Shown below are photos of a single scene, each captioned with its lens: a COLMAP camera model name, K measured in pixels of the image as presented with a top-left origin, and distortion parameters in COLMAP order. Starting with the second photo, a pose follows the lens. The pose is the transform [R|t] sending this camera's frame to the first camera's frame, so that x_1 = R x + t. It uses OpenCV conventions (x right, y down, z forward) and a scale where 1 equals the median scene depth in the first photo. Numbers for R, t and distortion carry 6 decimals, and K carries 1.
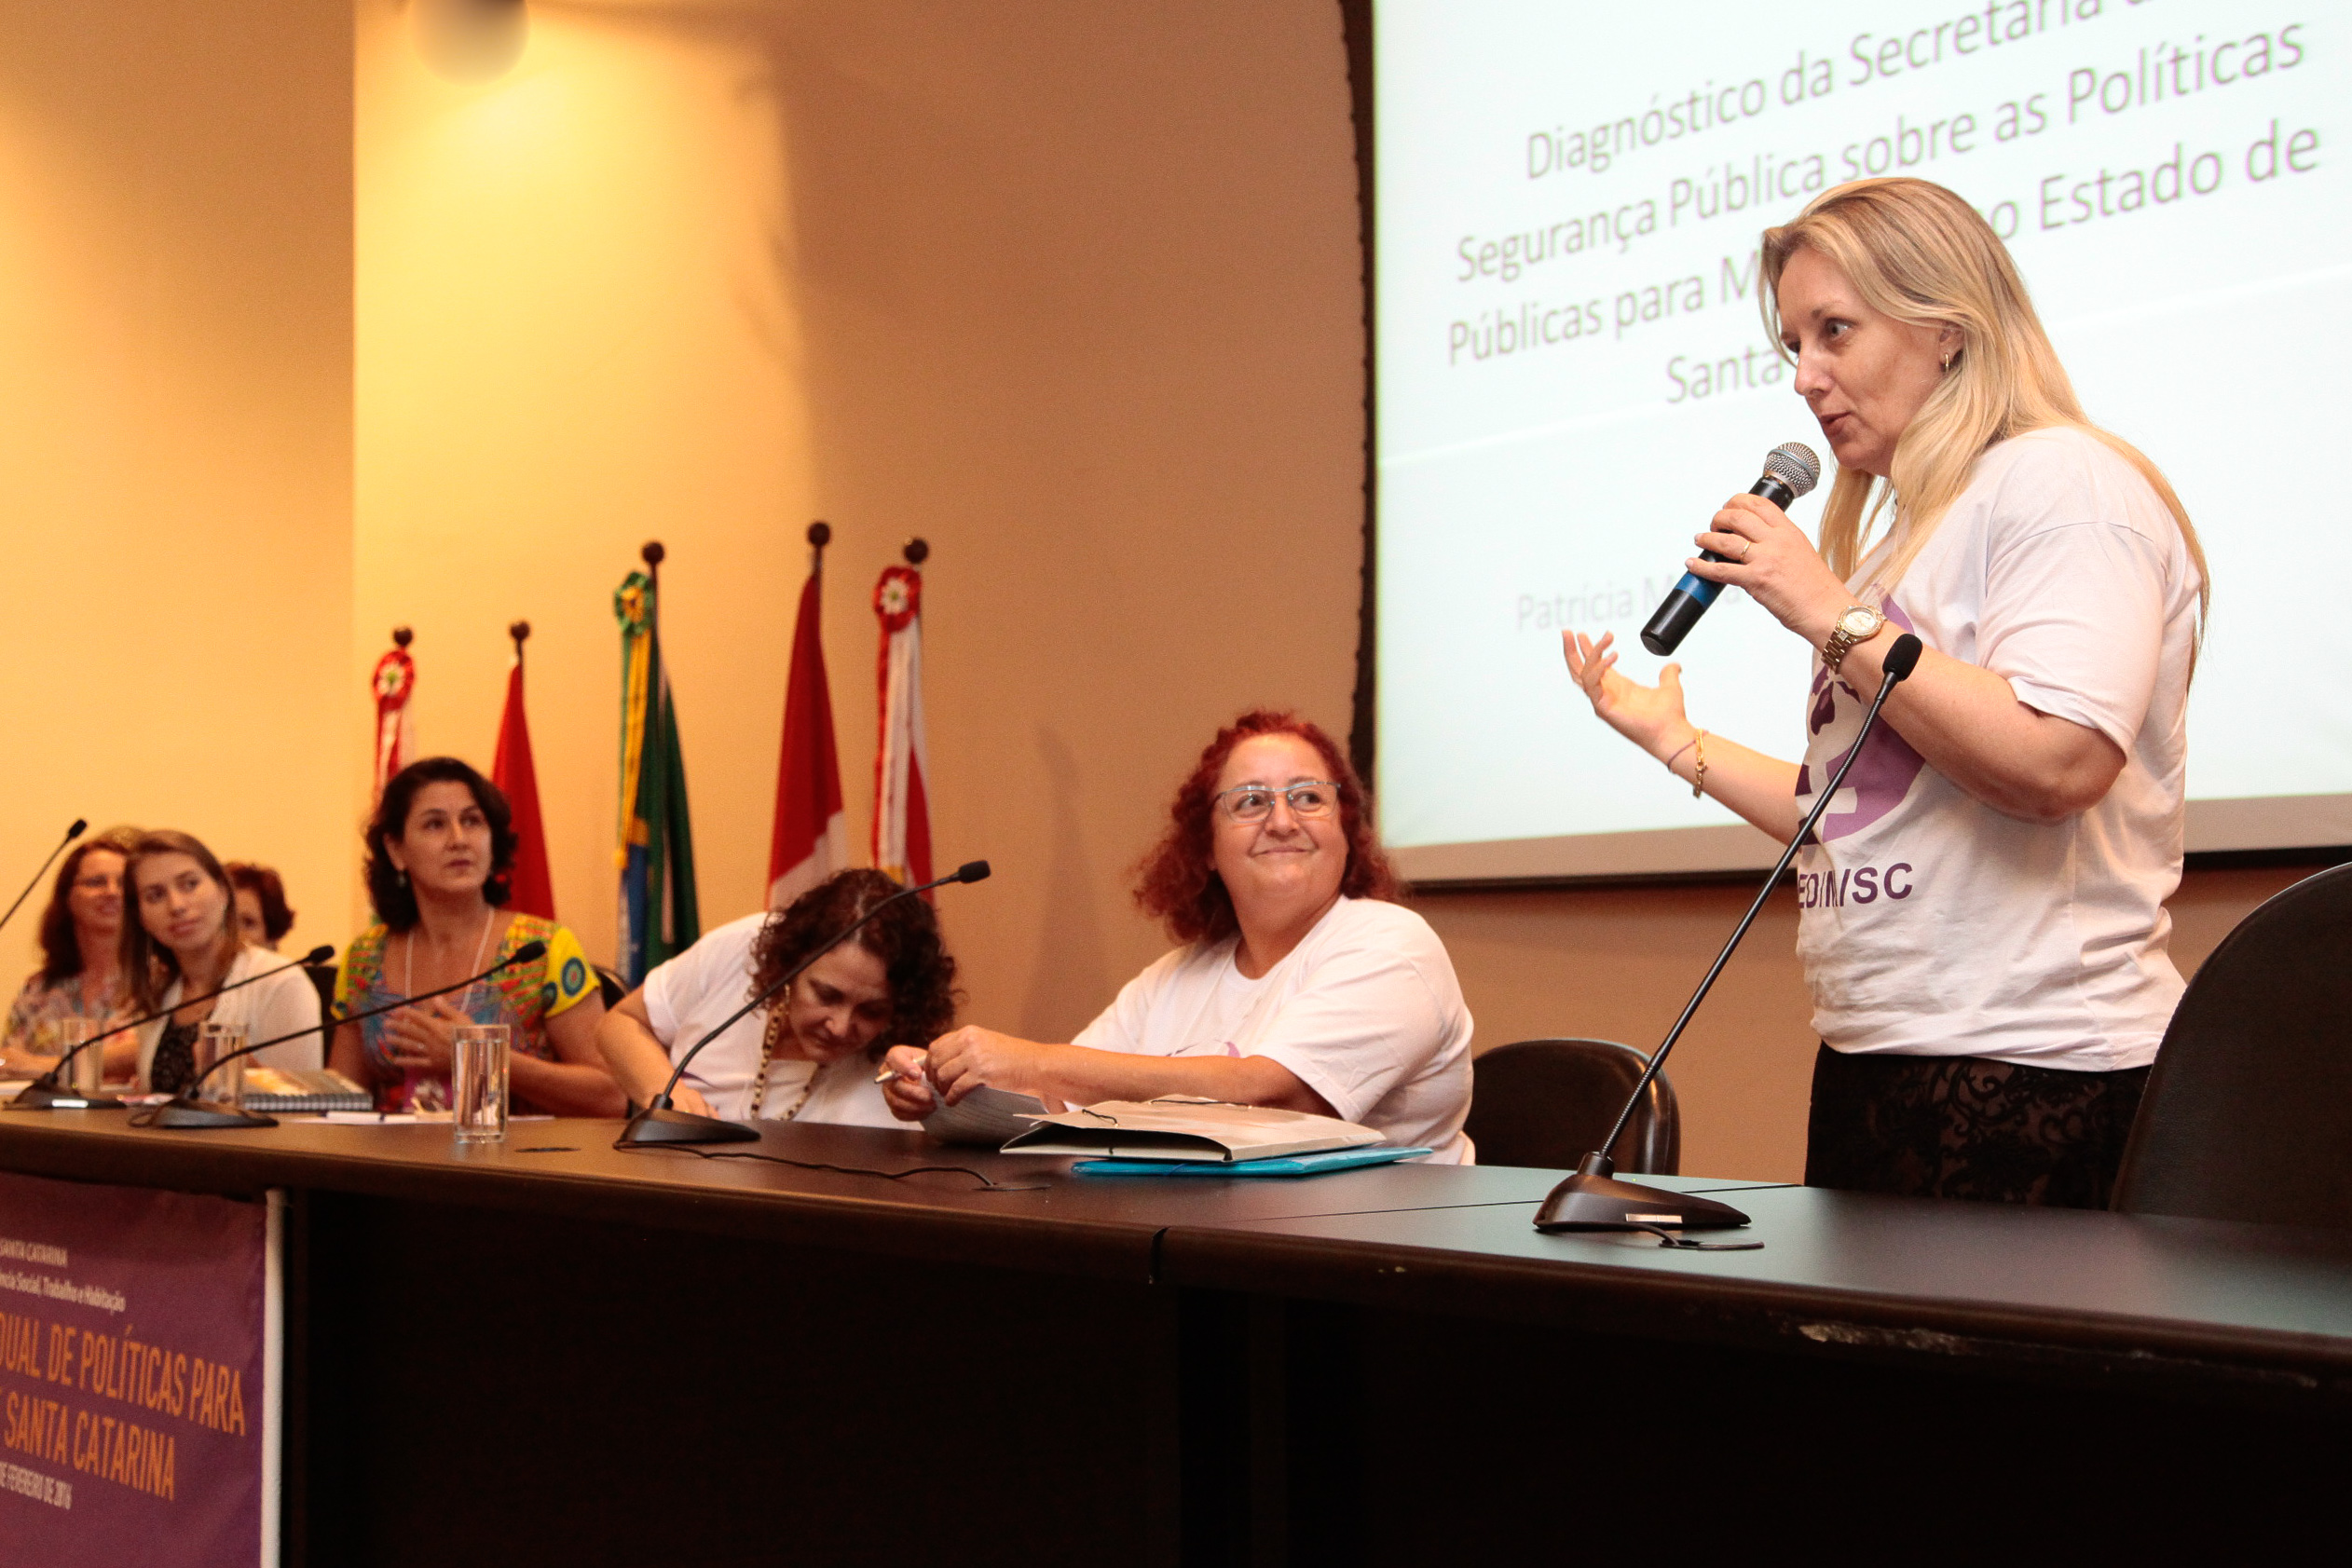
lens RADIAL K [[3441.7, 0, 1160.1], [0, 3441.7, 785.3], [0, 0, 1]] dist [0.135197, 0.000000]
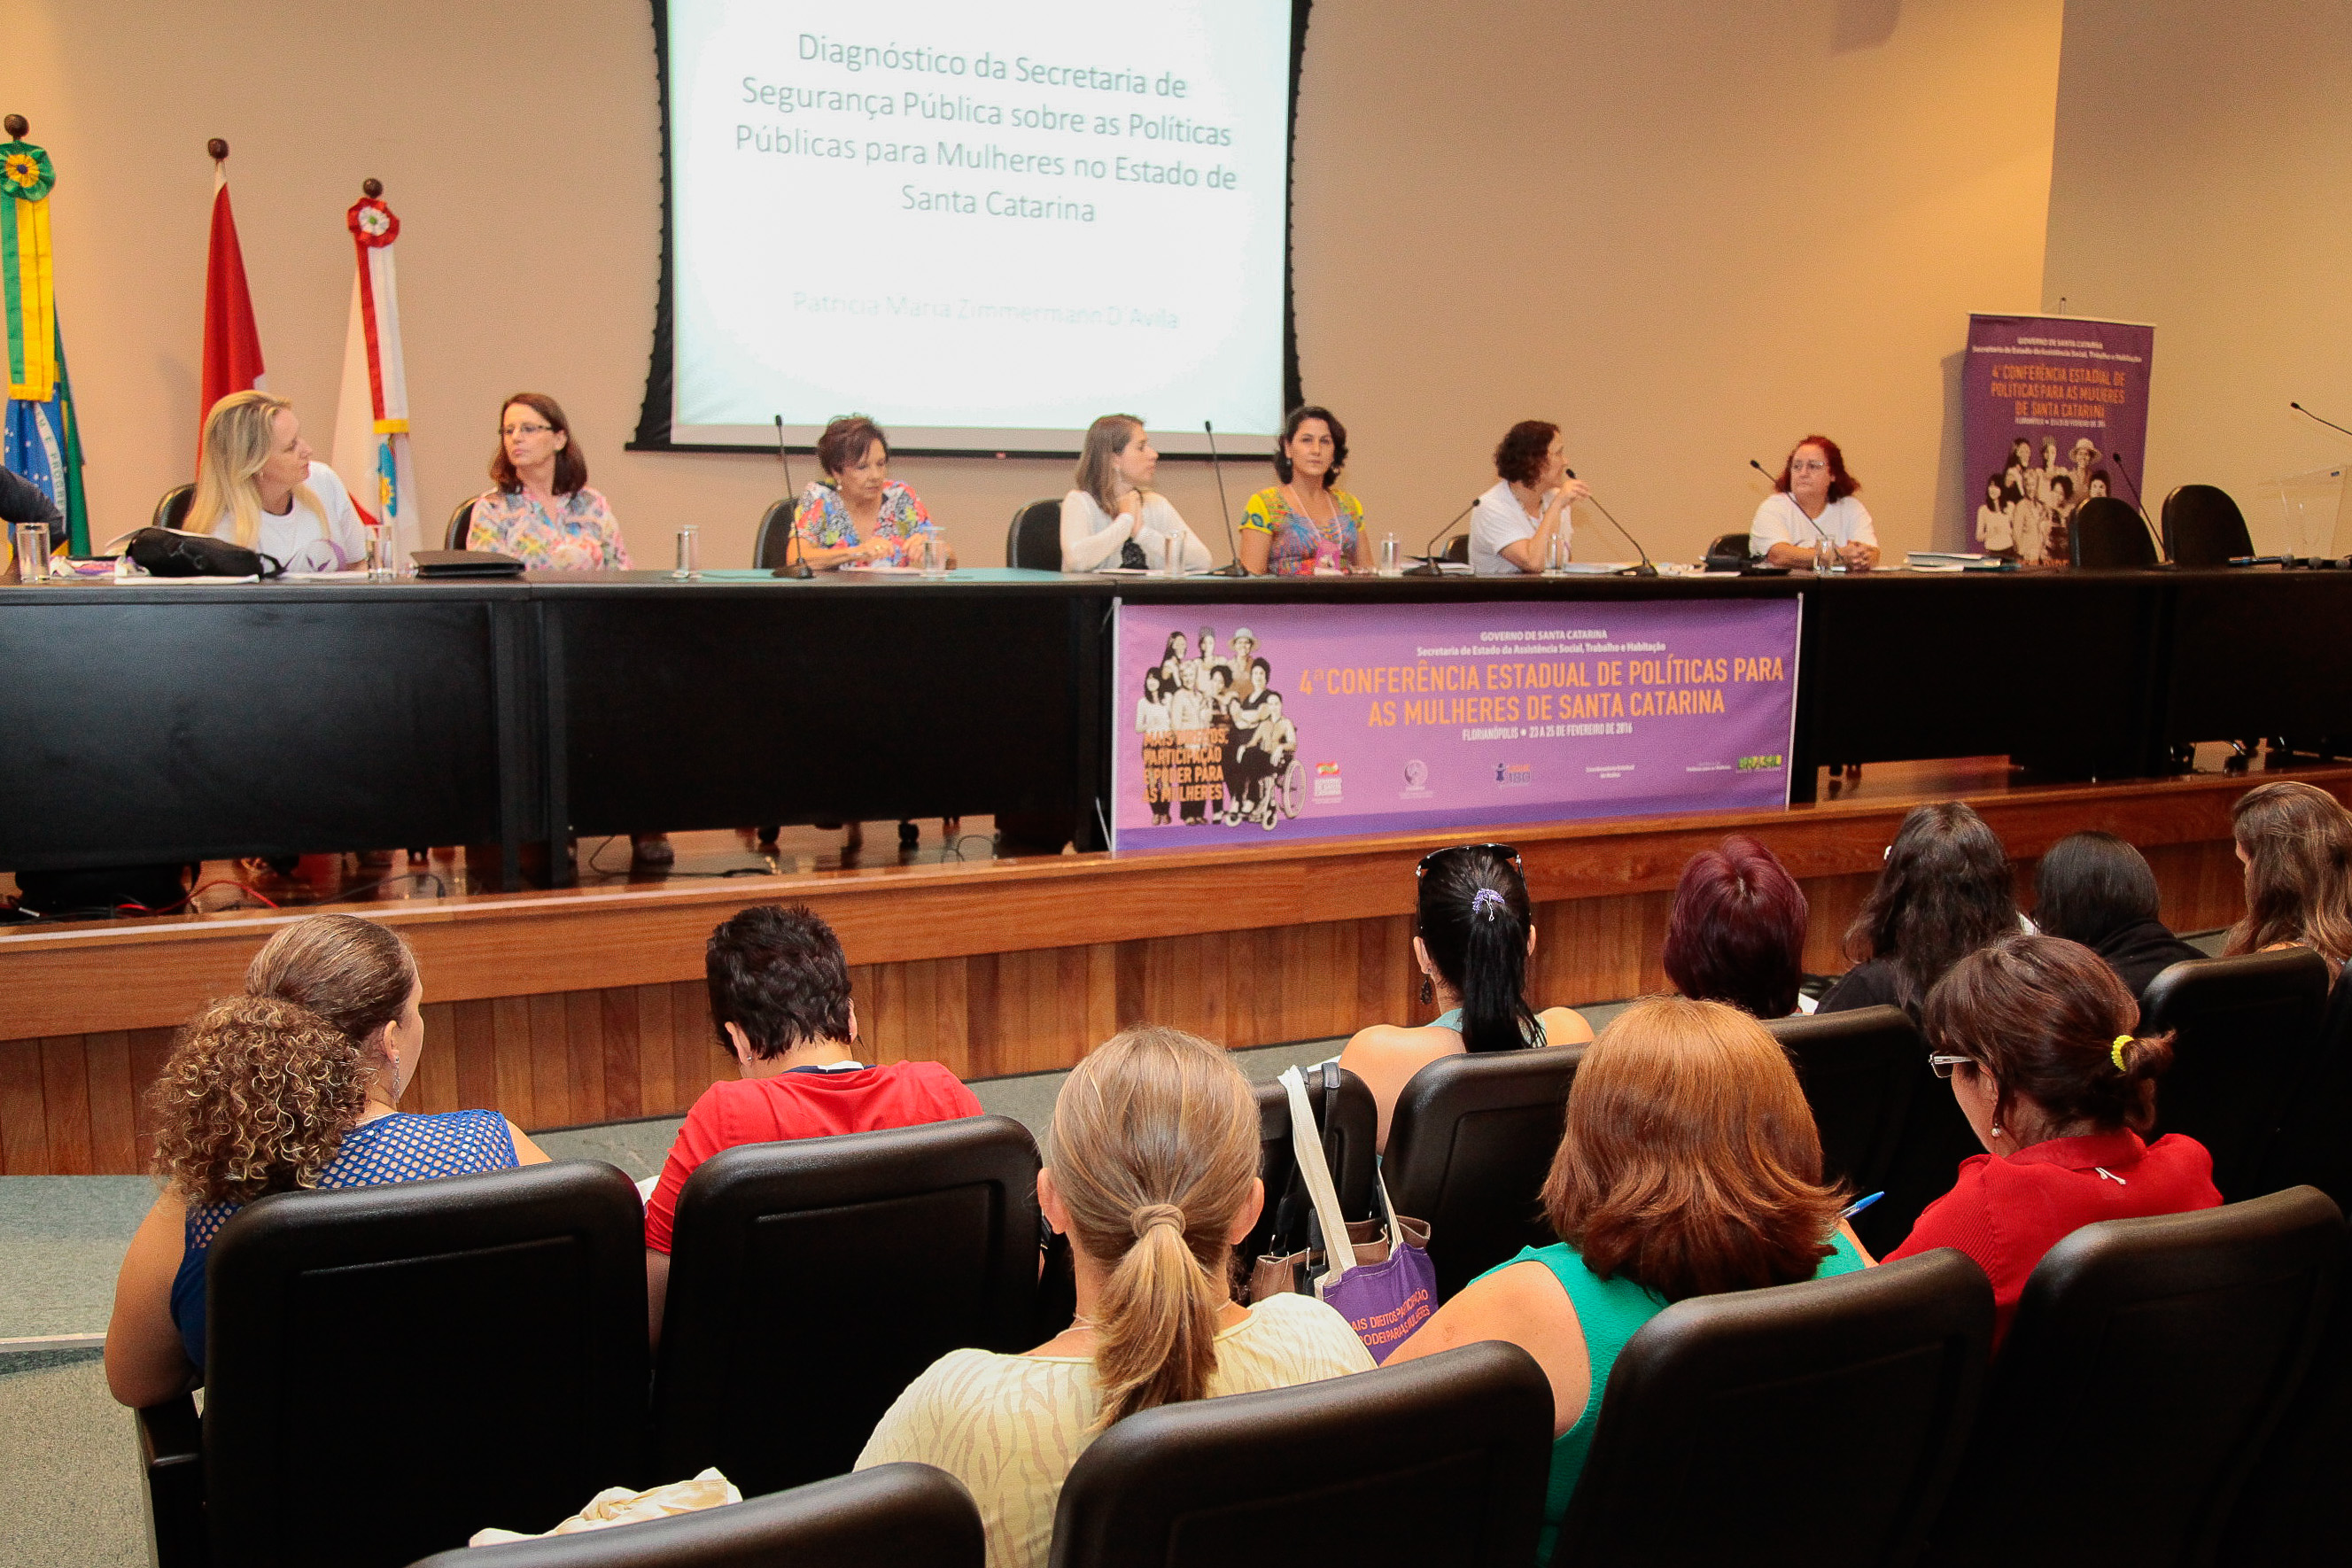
lens RADIAL K [[2174.6, 0, 1188.3], [0, 2174.6, 807.4], [0, 0, 1]] dist [-0.012329, 0.000000]
pose [[0.164846, -0.138782, 0.976507, -1.140146], [-0.068948, 0.986008, 0.151772, 0.028807], [-0.983906, -0.092347, 0.152971, 0.650730]]
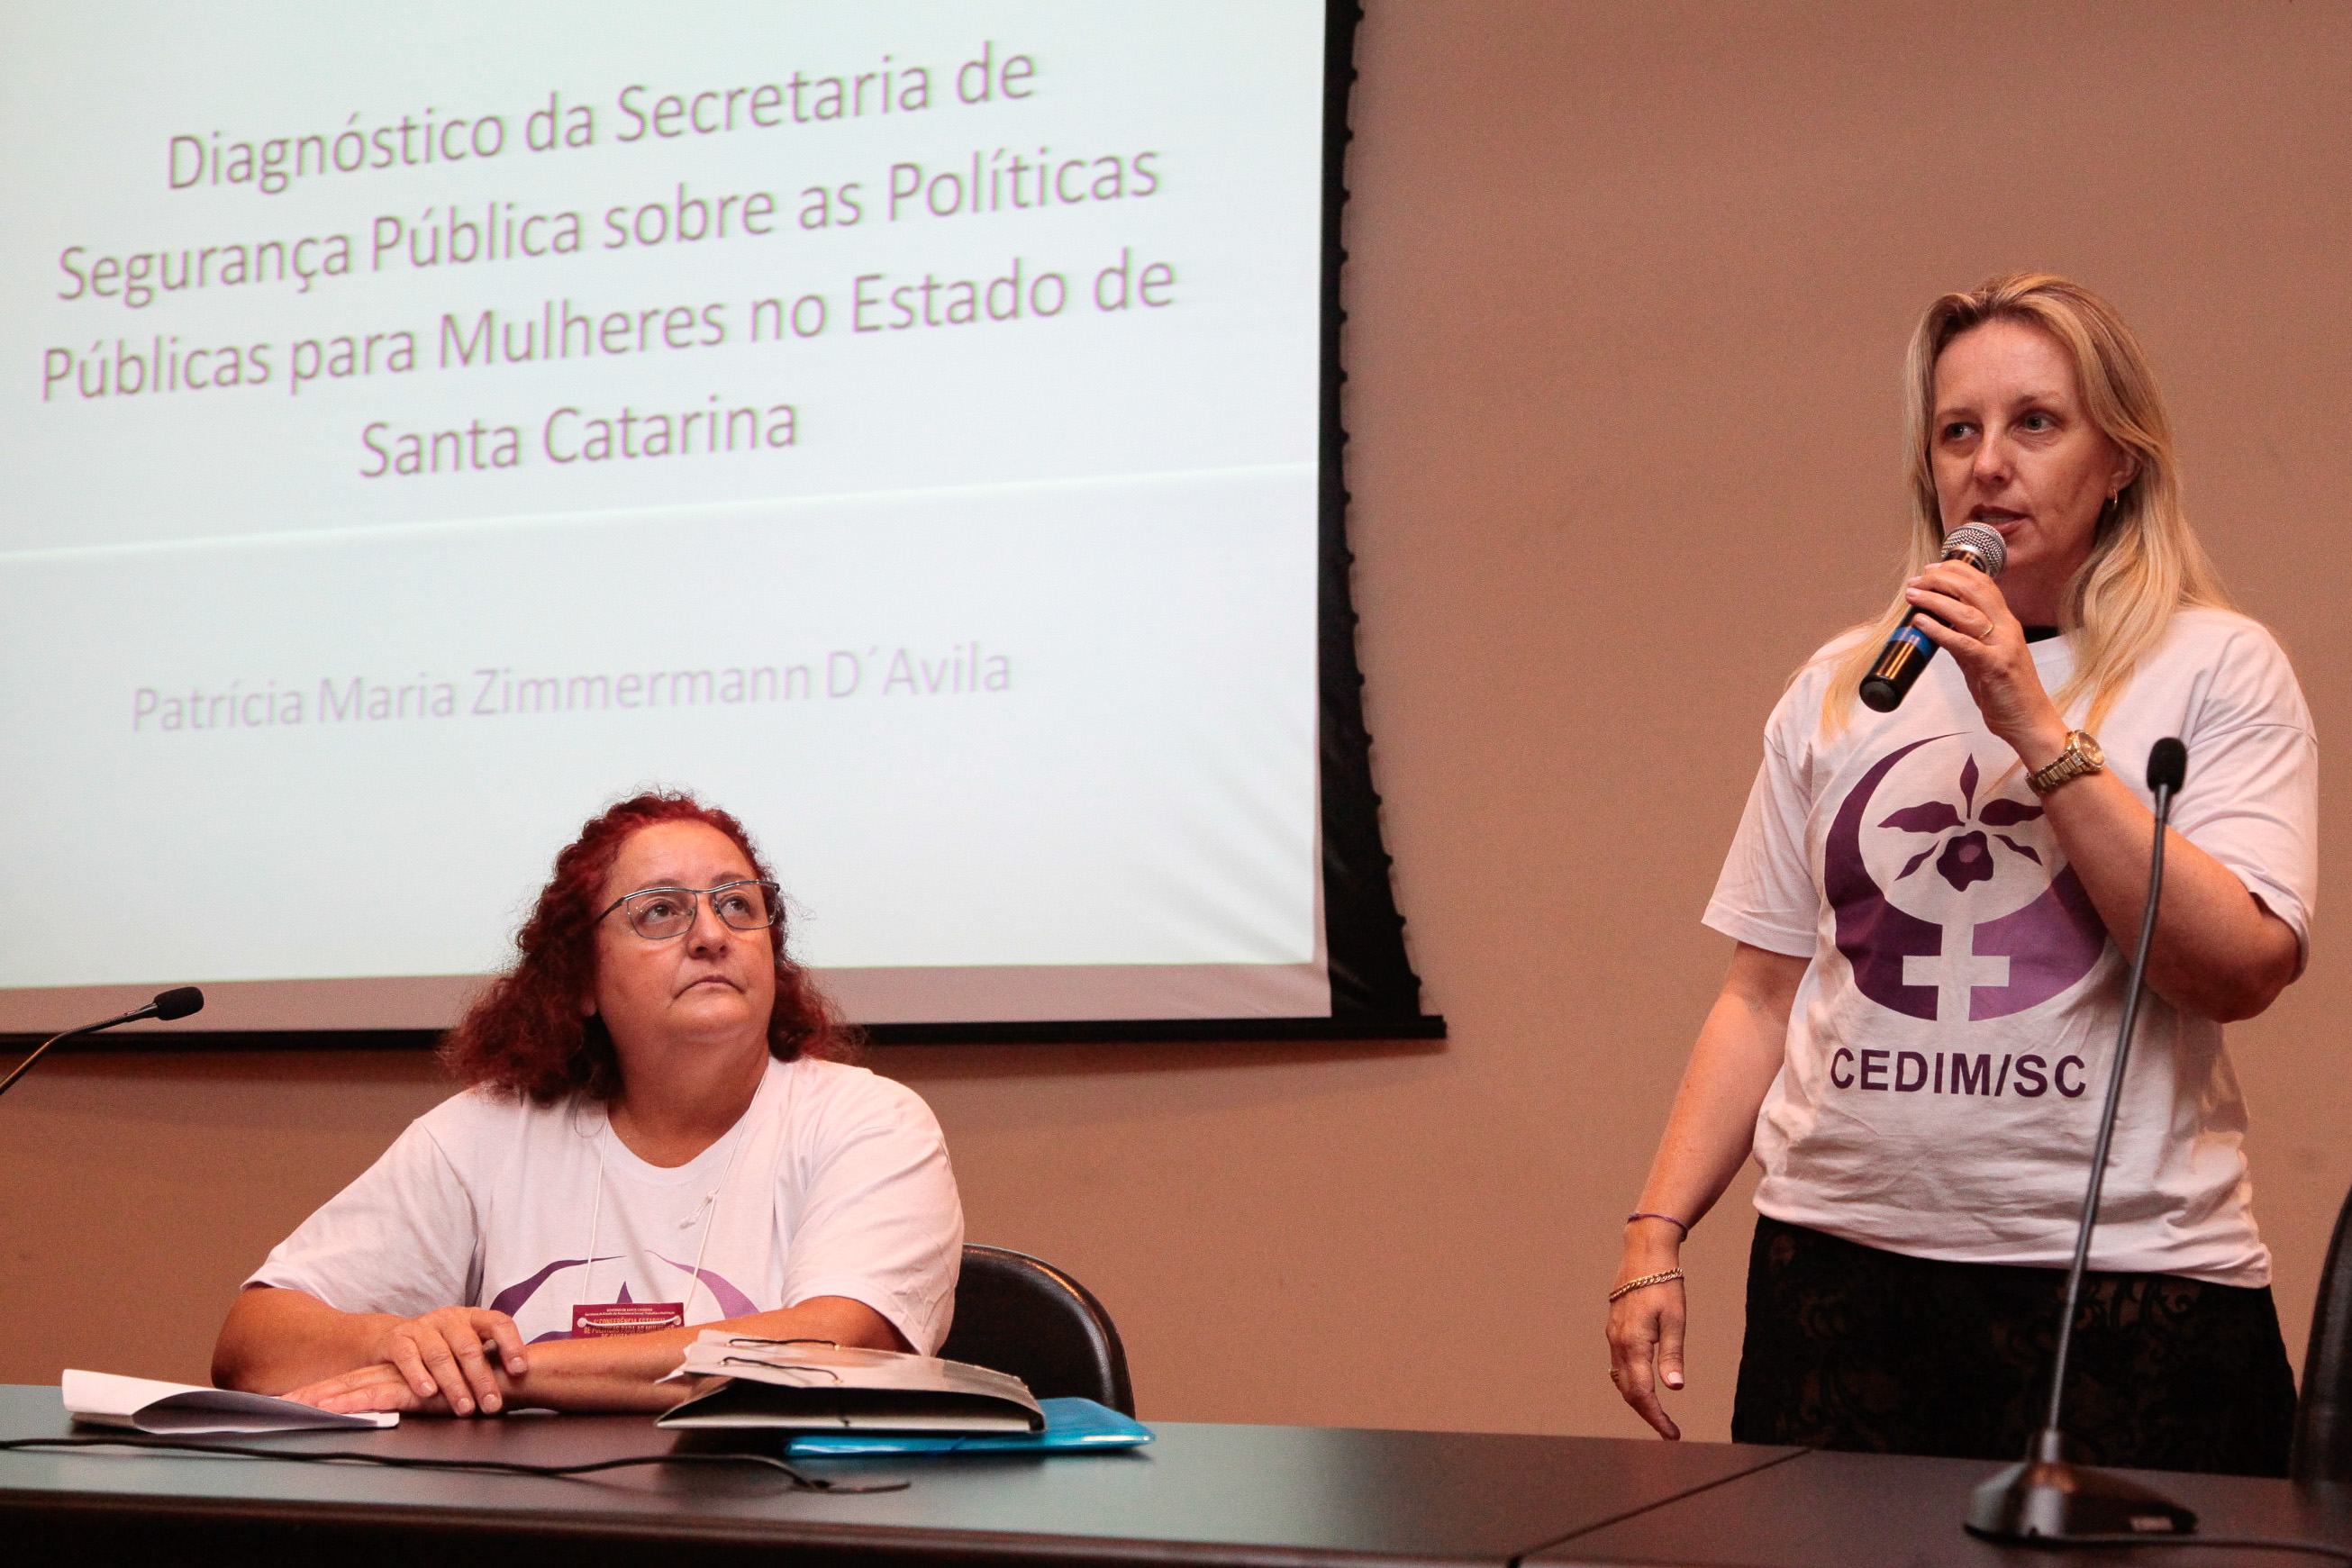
lens RADIAL K [[3765.4, 0, 1059.1], [0, 3765.4, 724.6], [0, 0, 1]] dist [0.200833, 0.000000]
pose [[0.866307, 0.068495, 0.494793, -0.169125], [-0.040730, 0.996942, -0.066695, 0.005497], [-0.497848, 0.037626, 0.866448, 0.118374]]
